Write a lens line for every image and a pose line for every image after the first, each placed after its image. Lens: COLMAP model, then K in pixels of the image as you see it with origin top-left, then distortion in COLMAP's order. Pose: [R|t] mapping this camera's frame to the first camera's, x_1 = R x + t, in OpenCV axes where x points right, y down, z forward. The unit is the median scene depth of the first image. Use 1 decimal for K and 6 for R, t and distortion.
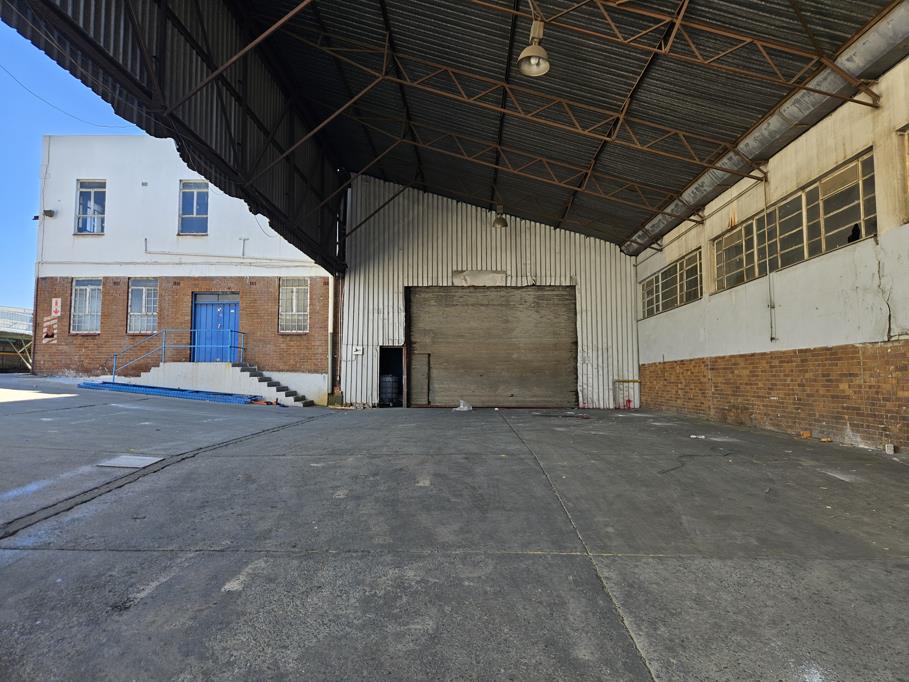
lens RADIAL K [[586.6, 0, 454.5], [0, 586.6, 341.0], [0, 0, 1]] dist [0.036776, -0.003377]
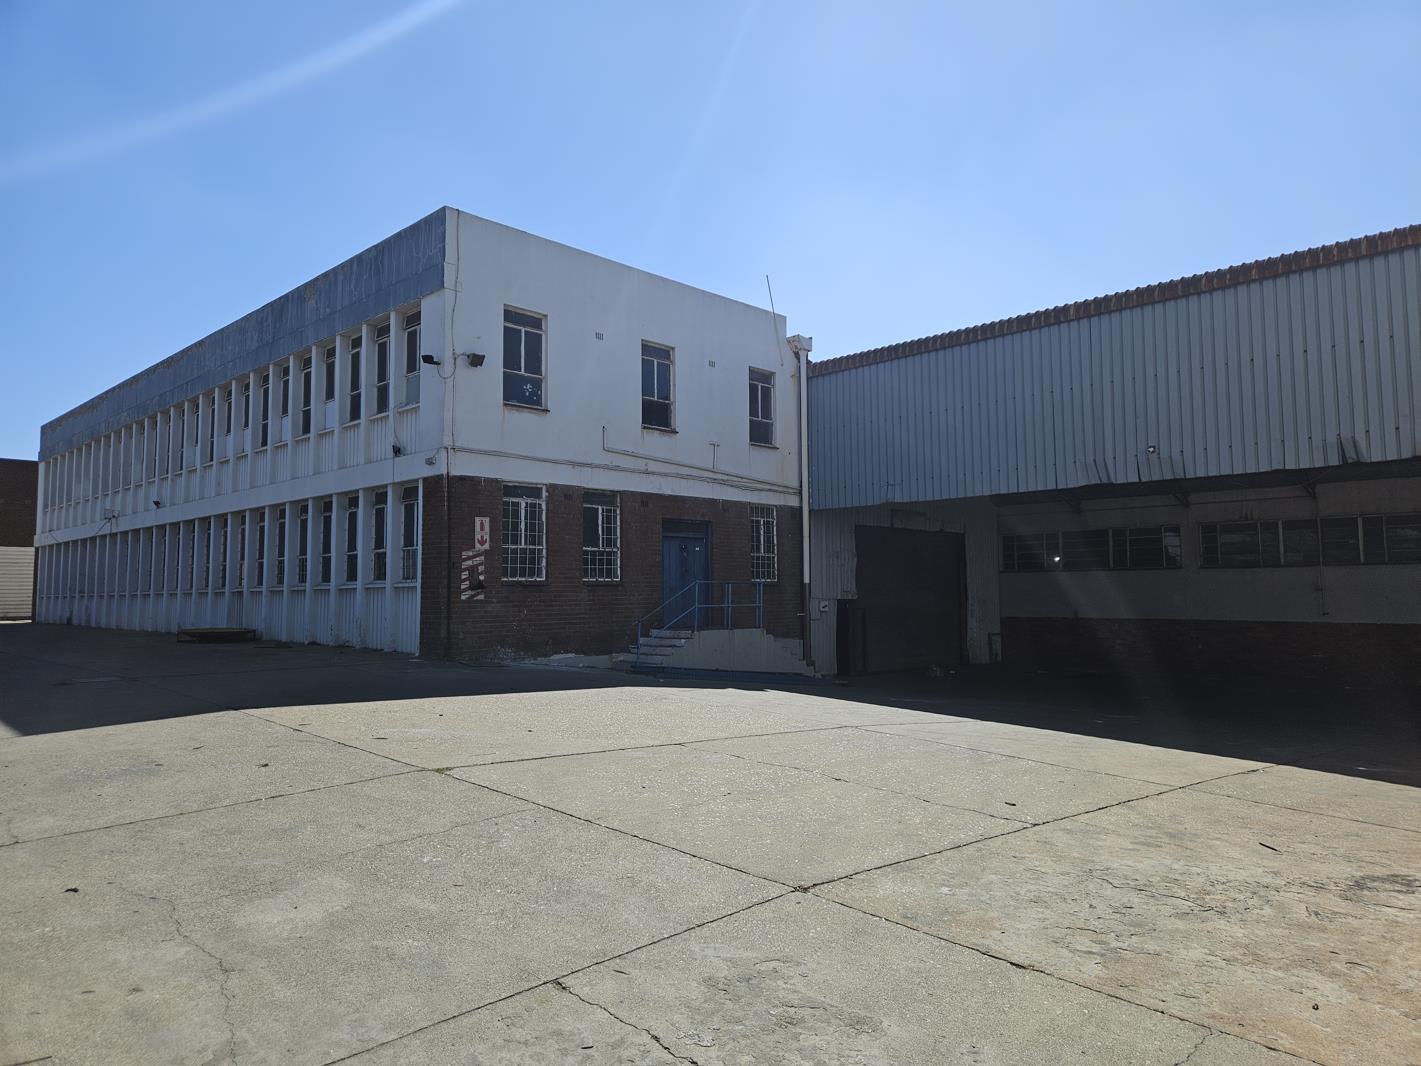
lens RADIAL K [[917.0, 0, 710.5], [0, 917.0, 533.0], [0, 0, 1]] dist [0.036776, -0.003377]
pose [[0.702492, 0.044069, 0.710326, -1.121873], [-0.044395, 0.998851, -0.018063, -0.051284], [-0.710306, -0.018846, 0.703641, 0.256241]]
